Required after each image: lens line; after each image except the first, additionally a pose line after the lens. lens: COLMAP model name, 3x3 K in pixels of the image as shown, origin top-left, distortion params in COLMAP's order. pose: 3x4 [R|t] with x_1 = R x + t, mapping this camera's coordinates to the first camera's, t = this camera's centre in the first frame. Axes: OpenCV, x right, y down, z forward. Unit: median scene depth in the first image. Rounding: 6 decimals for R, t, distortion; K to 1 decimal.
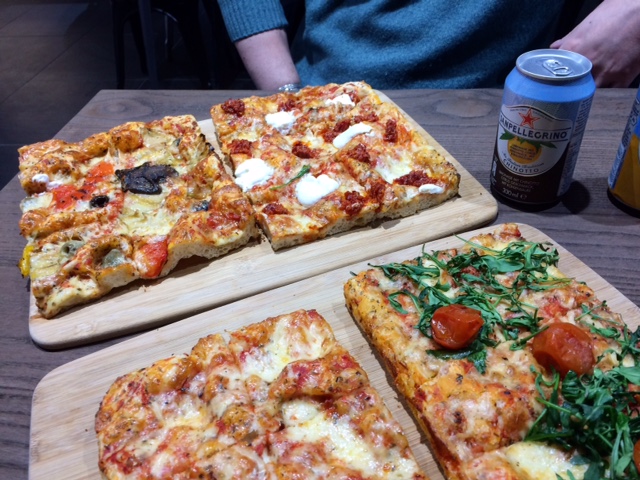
lens RADIAL K [[542.8, 0, 320.0], [0, 542.8, 240.0], [0, 0, 1]] dist [0.052429, -0.087137]
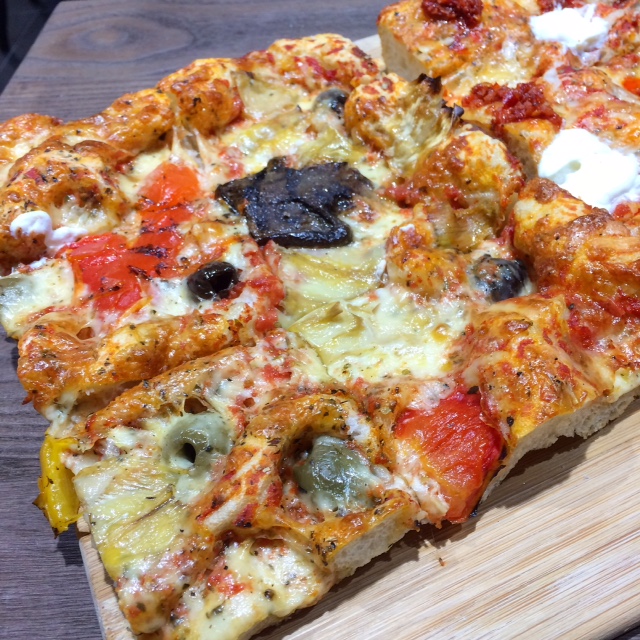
lens RADIAL K [[734.1, 0, 304.1], [0, 734.1, 320.6], [0, 0, 1]] dist [0.097021, -0.221657]
pose [[0.997104, -0.072016, 0.024423, -0.389960], [0.068640, 0.990571, 0.118562, -0.107357], [-0.032731, -0.116542, 0.992646, 0.551668]]
